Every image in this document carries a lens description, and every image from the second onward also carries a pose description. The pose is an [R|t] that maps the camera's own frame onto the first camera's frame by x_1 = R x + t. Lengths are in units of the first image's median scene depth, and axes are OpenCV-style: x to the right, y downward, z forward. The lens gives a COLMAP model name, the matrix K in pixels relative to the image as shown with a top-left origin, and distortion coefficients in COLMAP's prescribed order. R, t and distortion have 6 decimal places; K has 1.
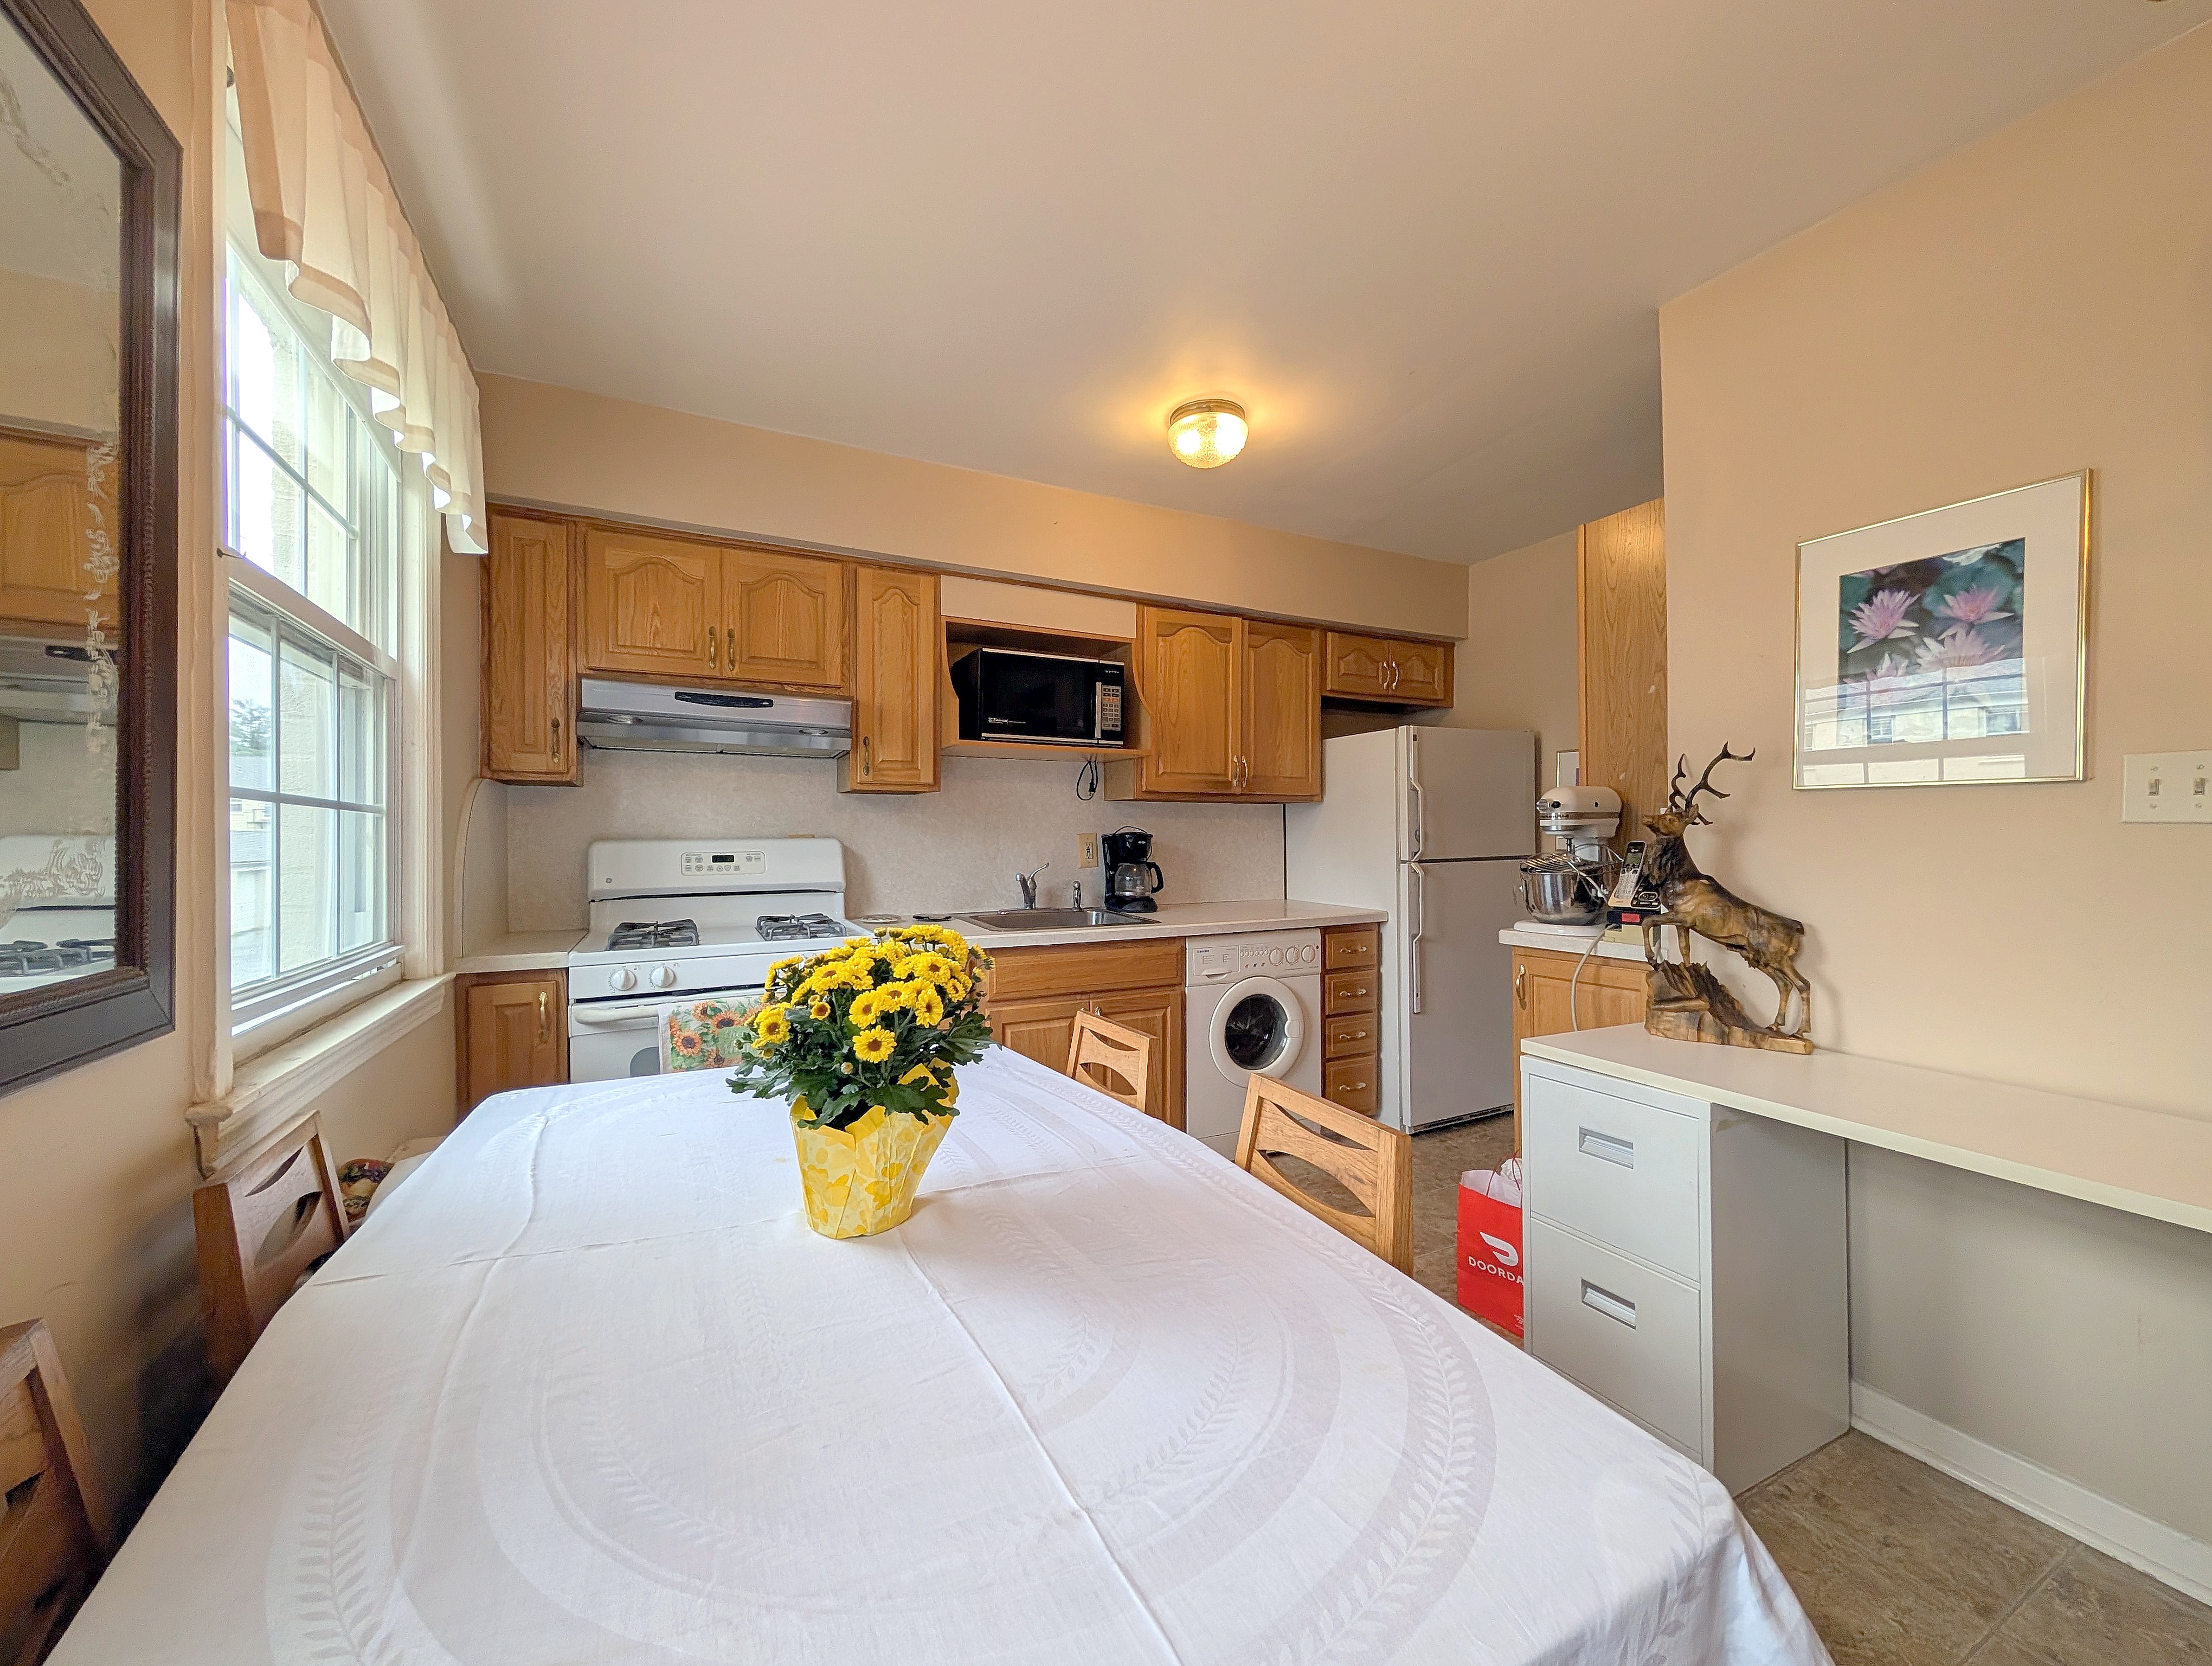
lens RADIAL K [[861.8, 0, 1106.0], [0, 861.8, 833.0], [0, 0, 1]] dist [0.001046, 0.000148]
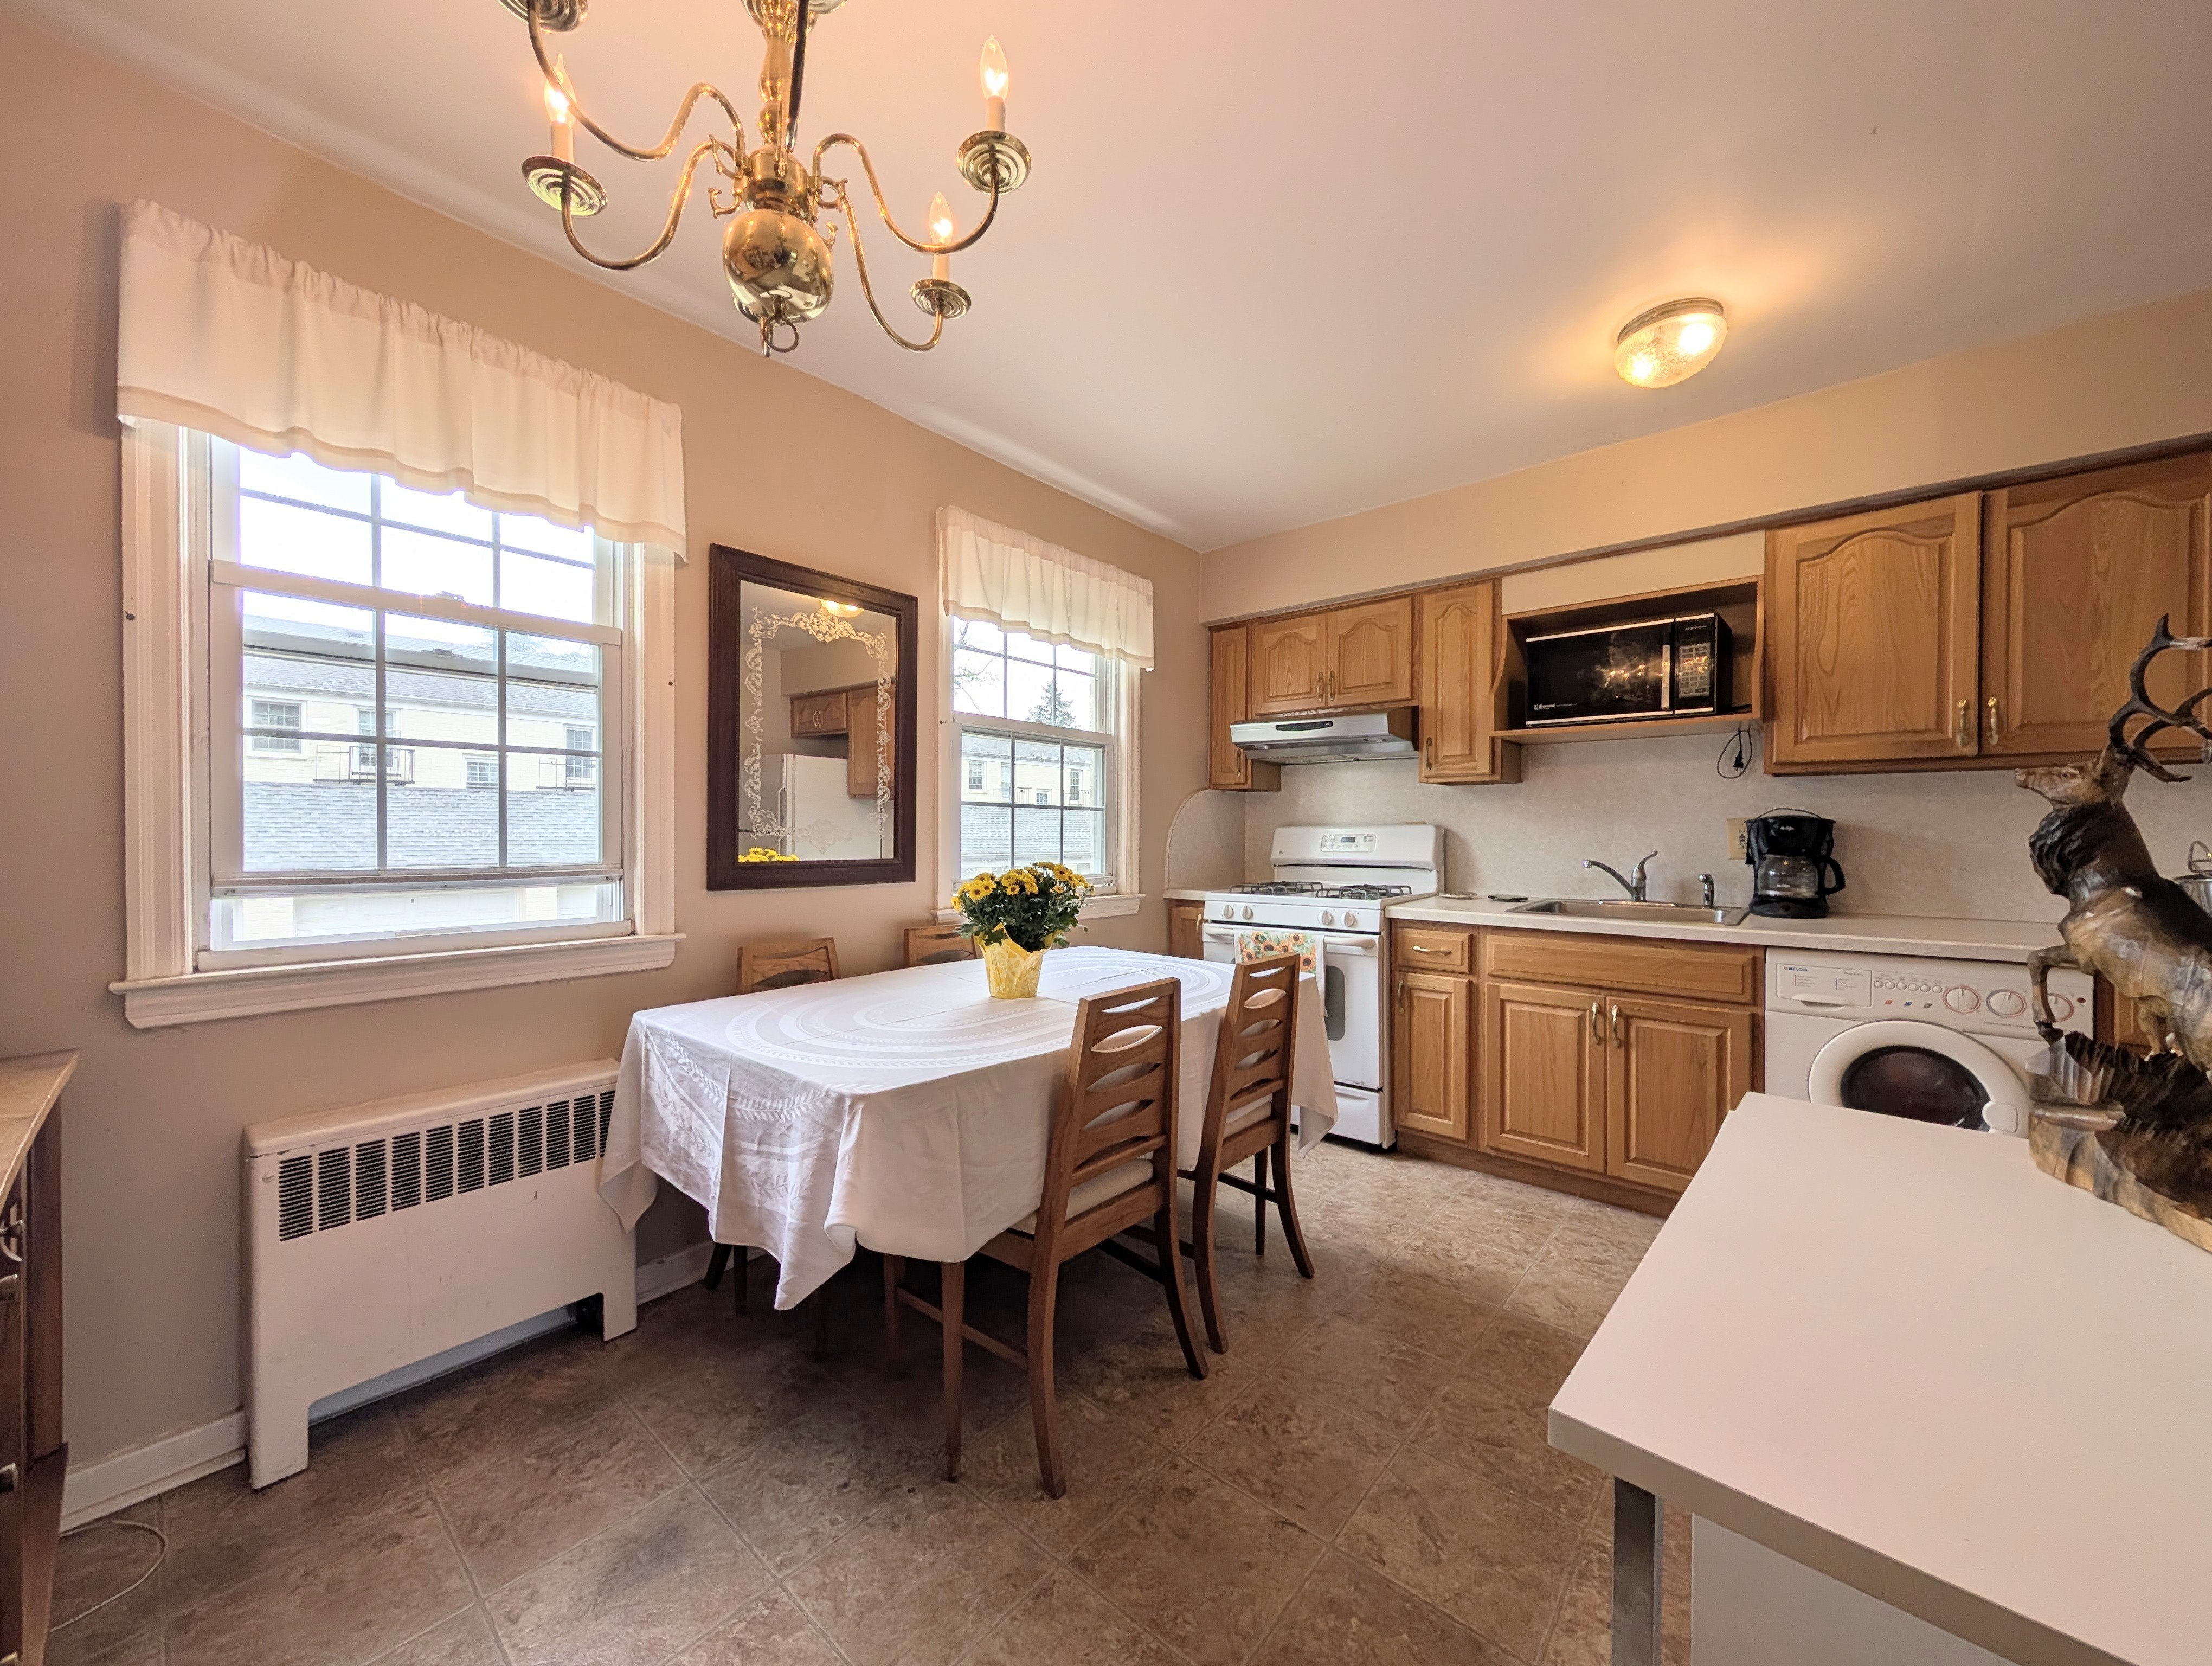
lens RADIAL K [[821.6, 0, 1092.2], [0, 821.6, 839.4], [0, 0, 1]] dist [-0.000109, 0.000031]
pose [[0.367861, 0.011482, -0.929810, 0.567491], [0.002287, 0.999910, 0.013253, 0.010752], [0.929878, -0.007002, 0.367802, 0.148145]]
